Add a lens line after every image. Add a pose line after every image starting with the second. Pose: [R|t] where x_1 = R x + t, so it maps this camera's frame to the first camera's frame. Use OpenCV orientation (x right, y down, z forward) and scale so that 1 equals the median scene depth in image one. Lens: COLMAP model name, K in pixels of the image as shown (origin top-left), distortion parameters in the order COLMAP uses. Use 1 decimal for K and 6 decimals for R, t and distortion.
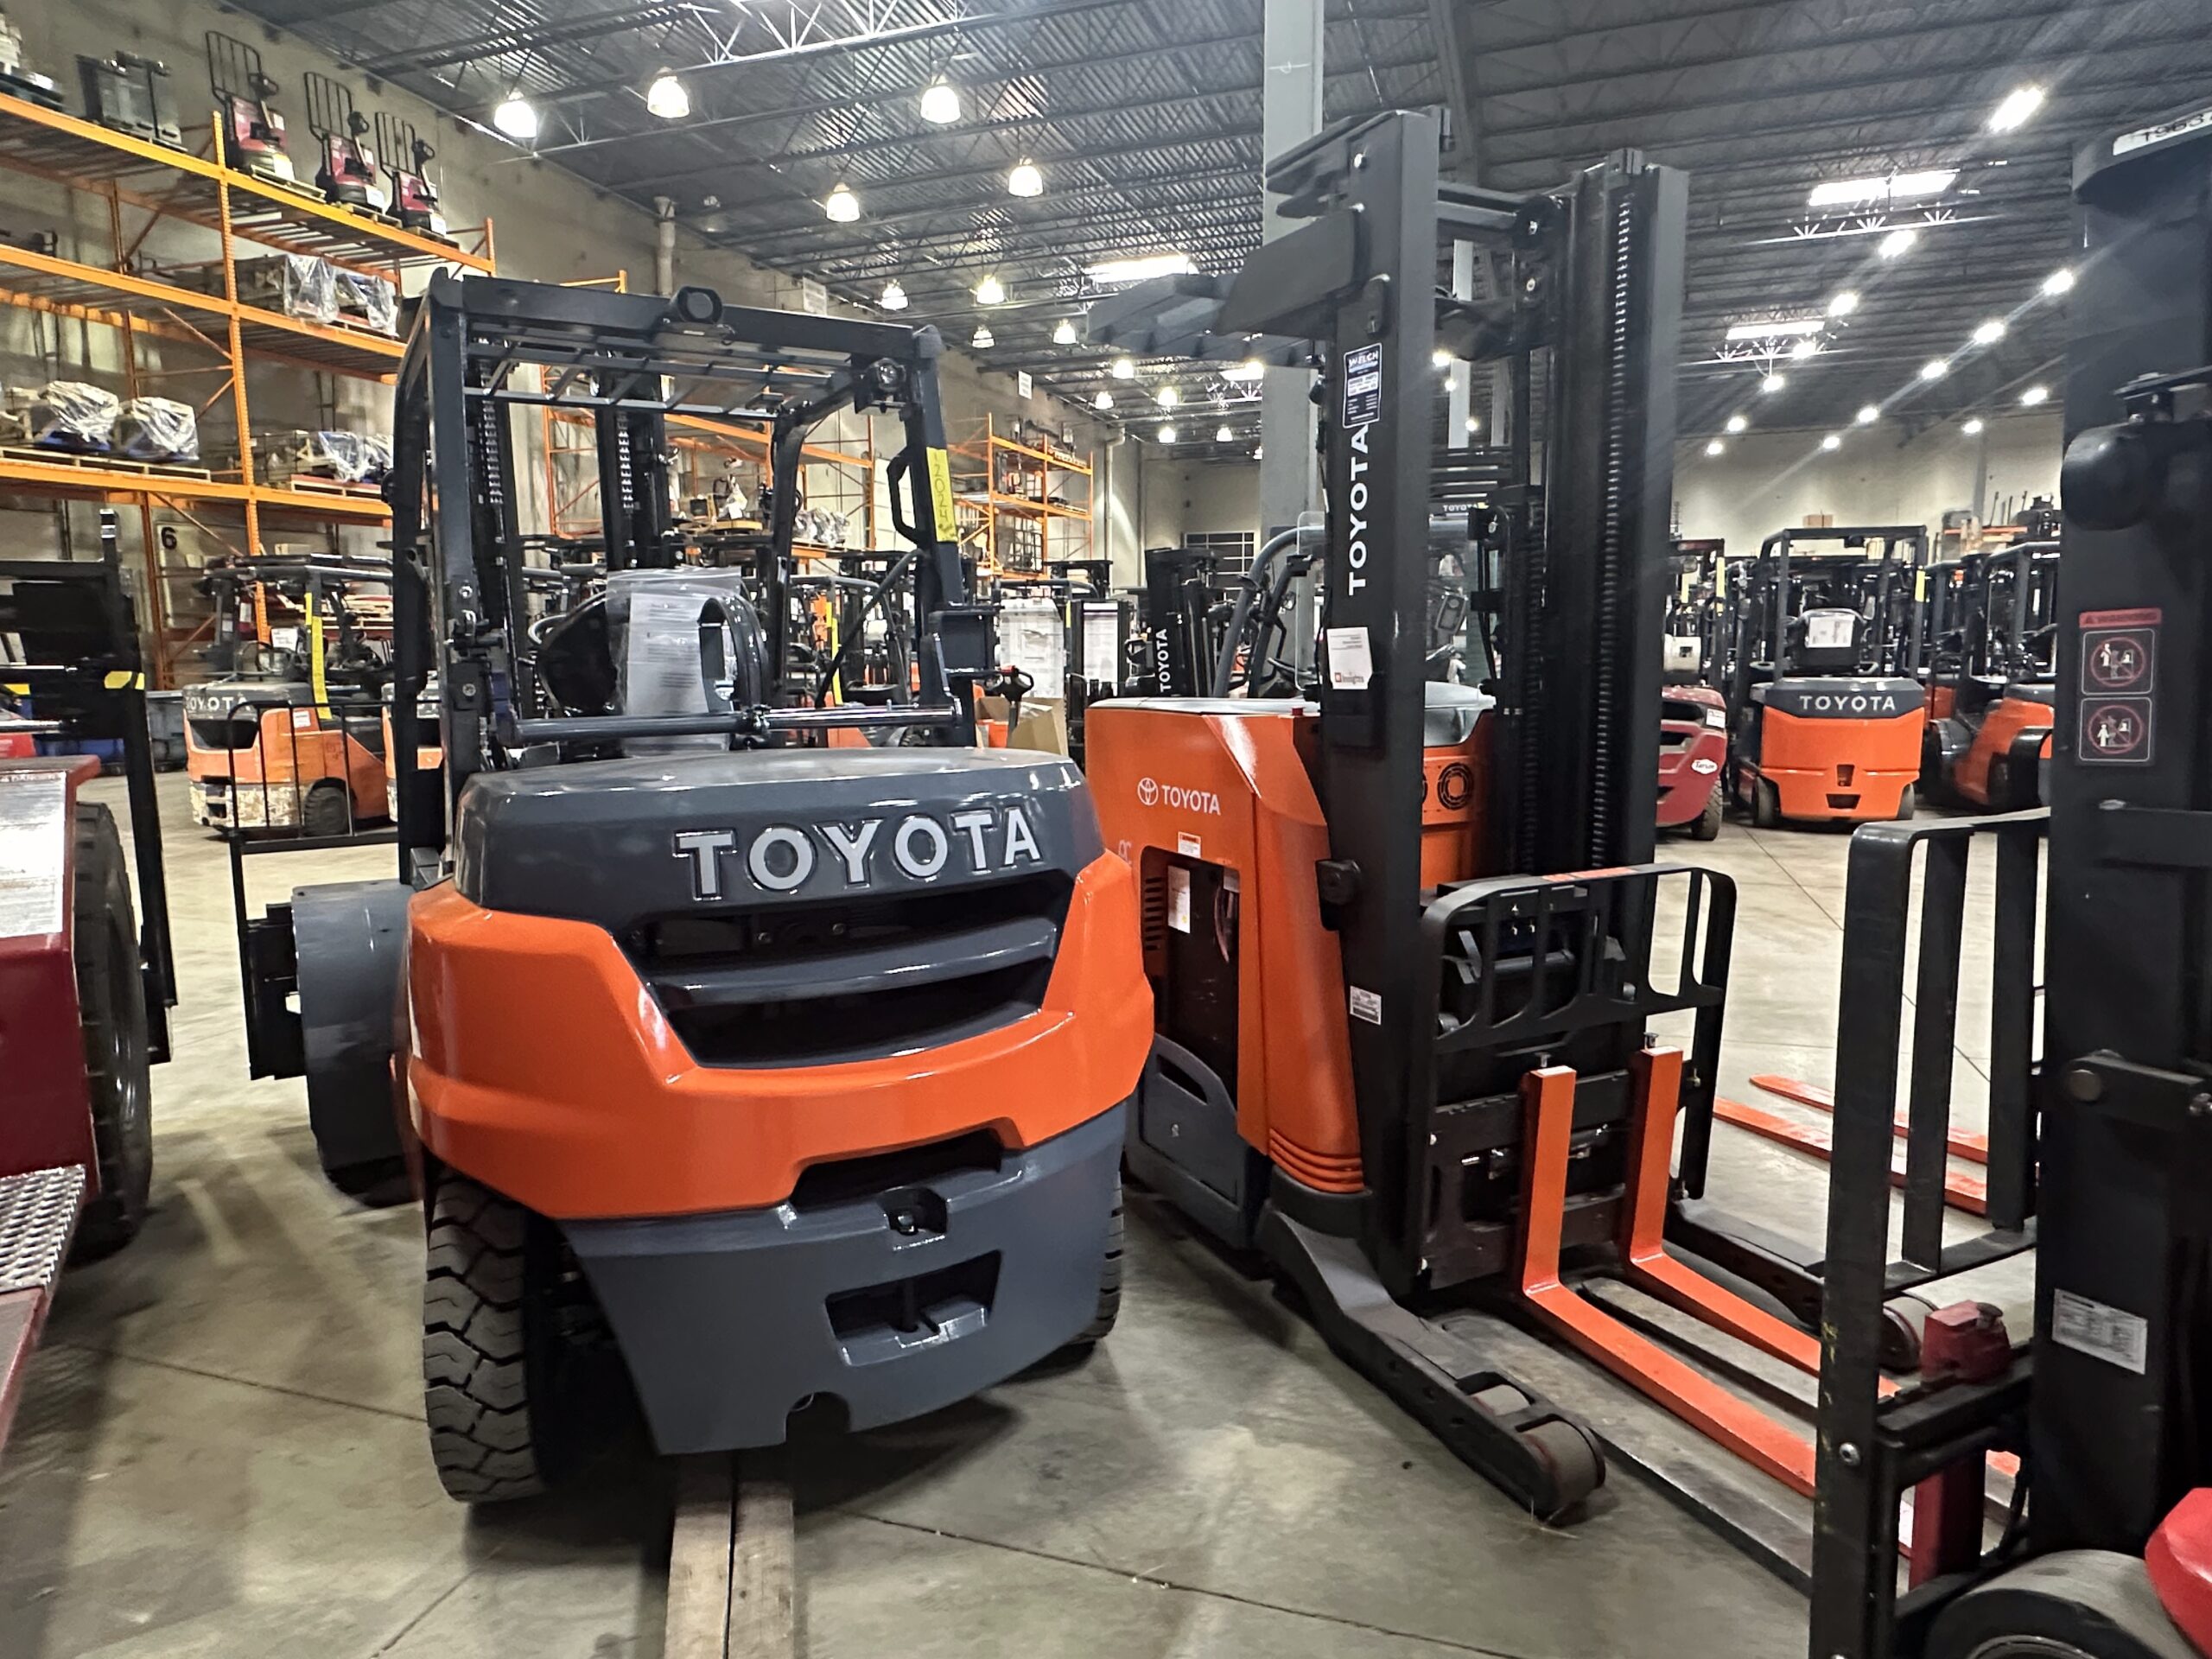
lens RADIAL K [[1430.4, 0, 1106.0], [0, 1430.4, 829.5], [0, 0, 1]] dist [-0.000895, -0.002235]
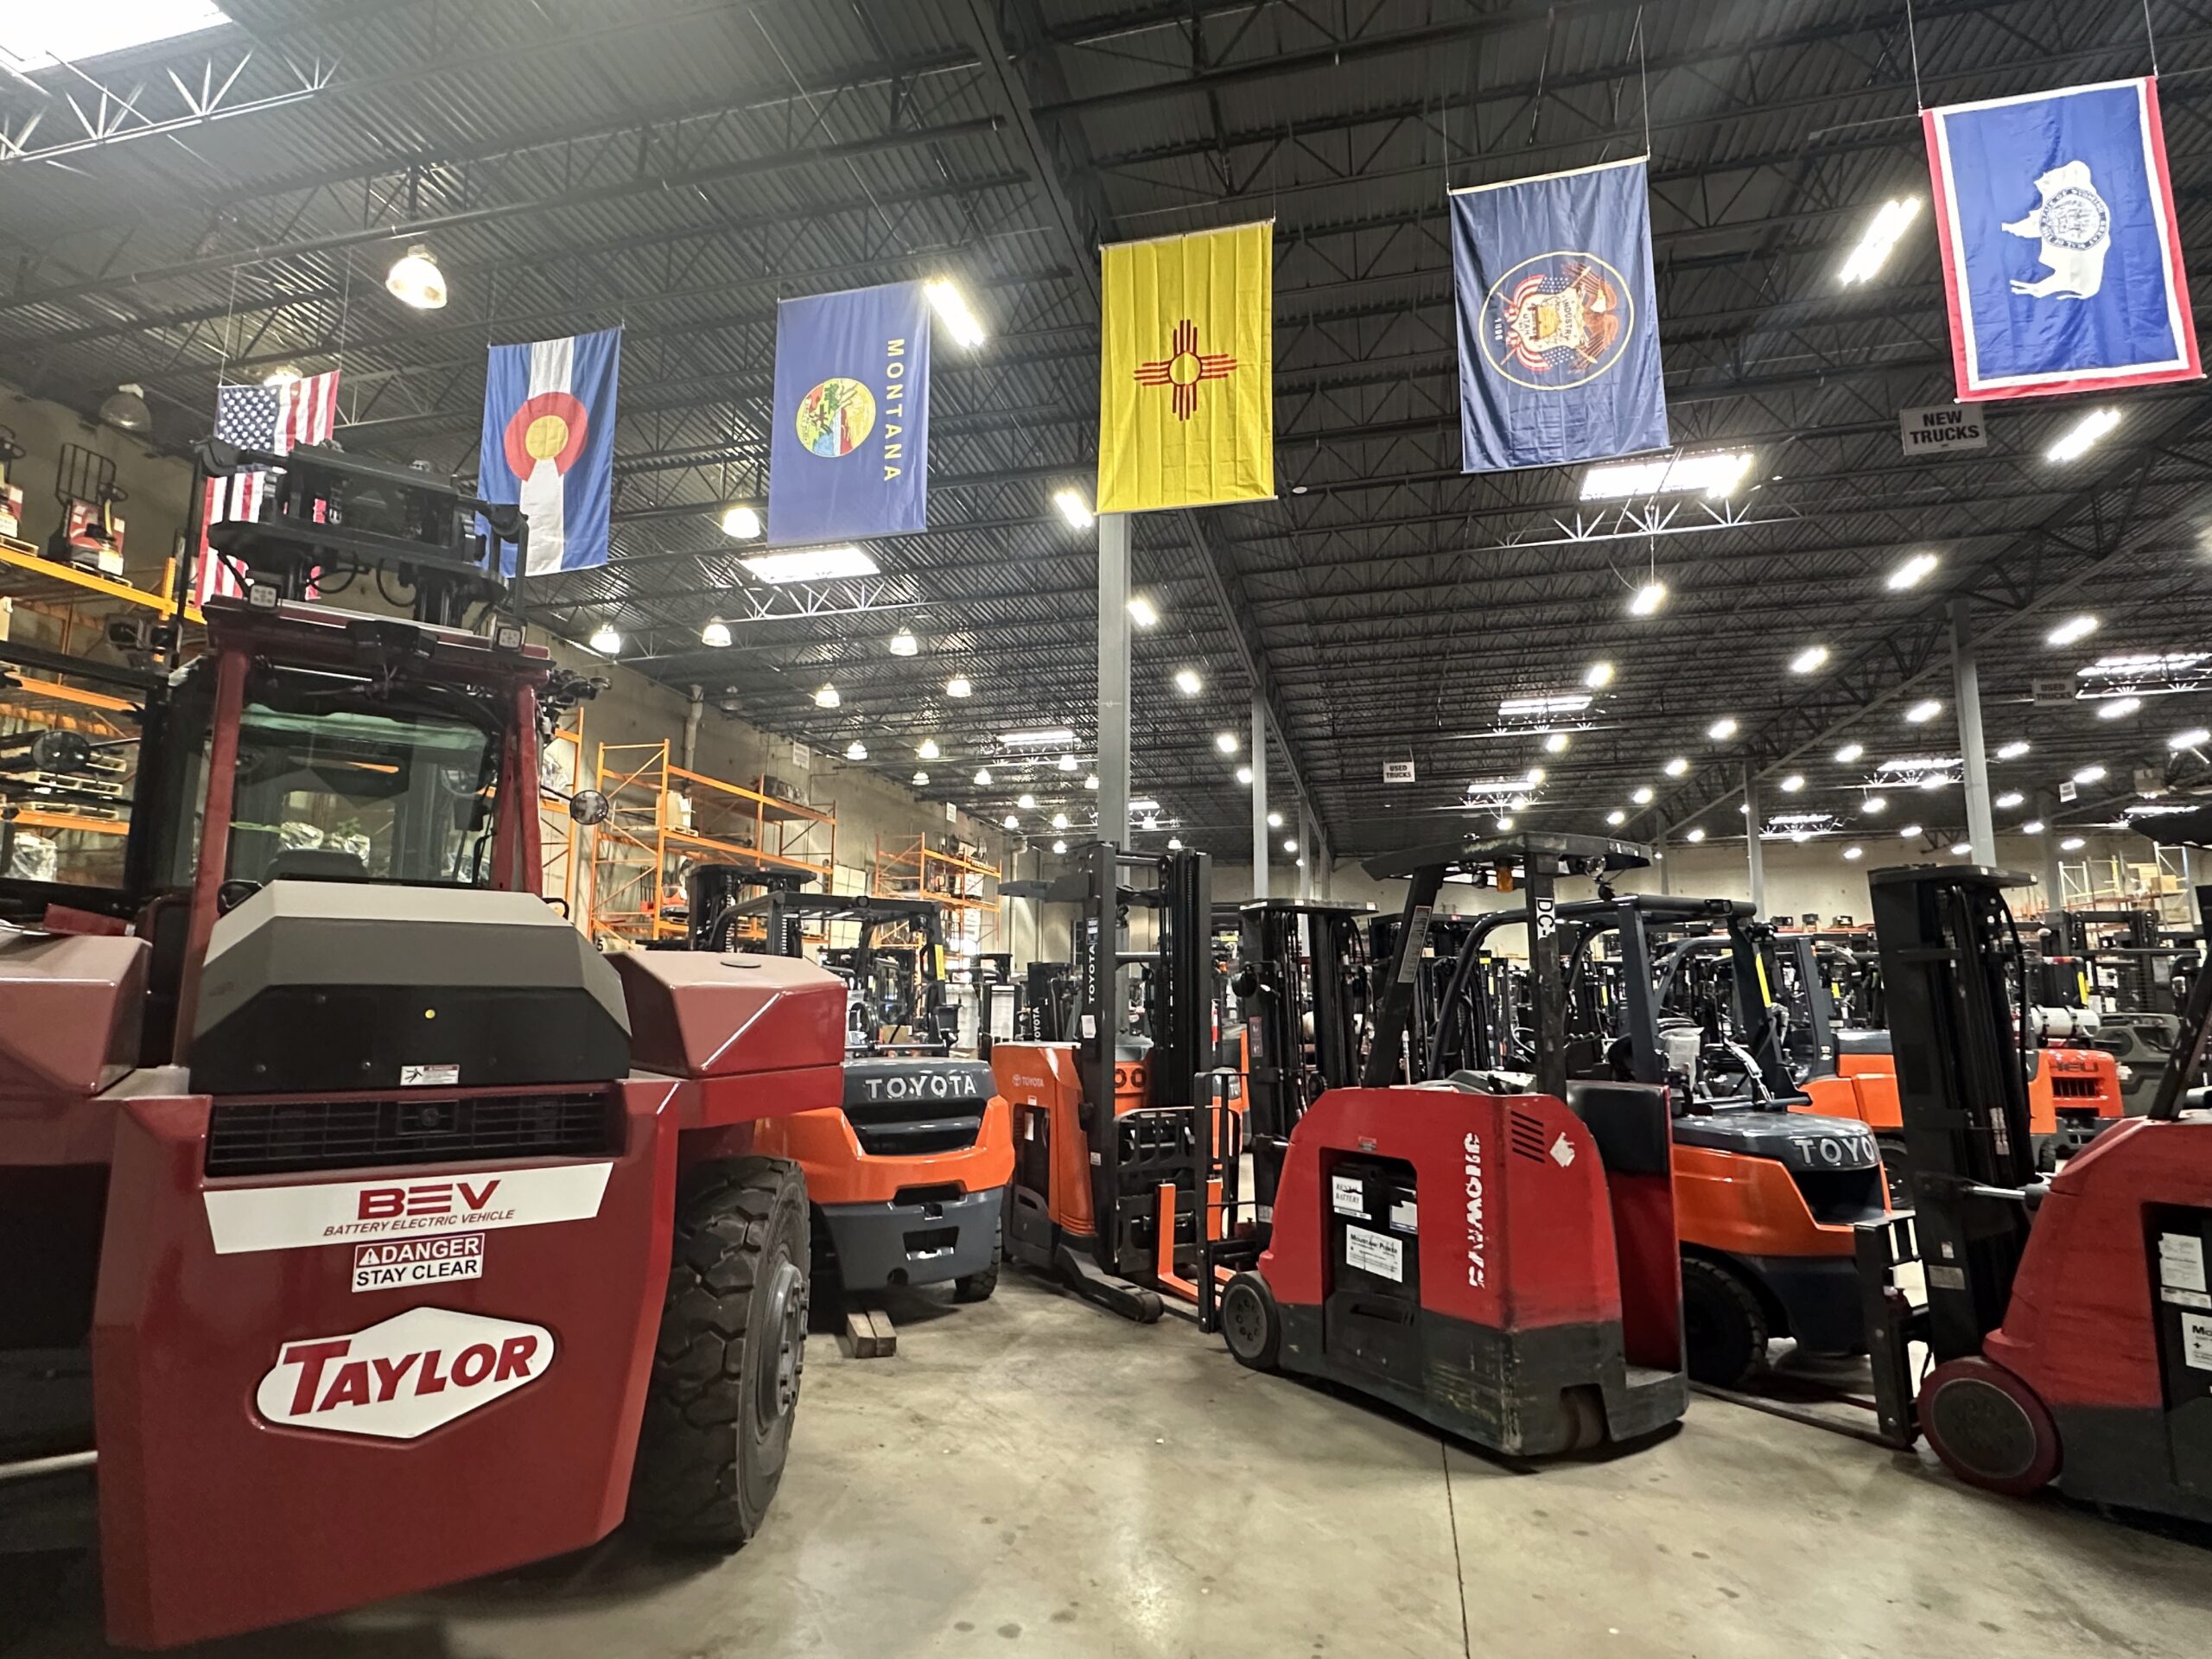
lens RADIAL K [[1179.7, 0, 1106.0], [0, 1179.7, 829.5], [0, 0, 1]] dist [-0.000548, -0.000012]
pose [[0.996625, 0.024131, 0.078468, 0.003352], [-0.001440, 0.960815, -0.277186, 0.032262], [-0.082082, 0.276137, 0.957607, -0.284763]]
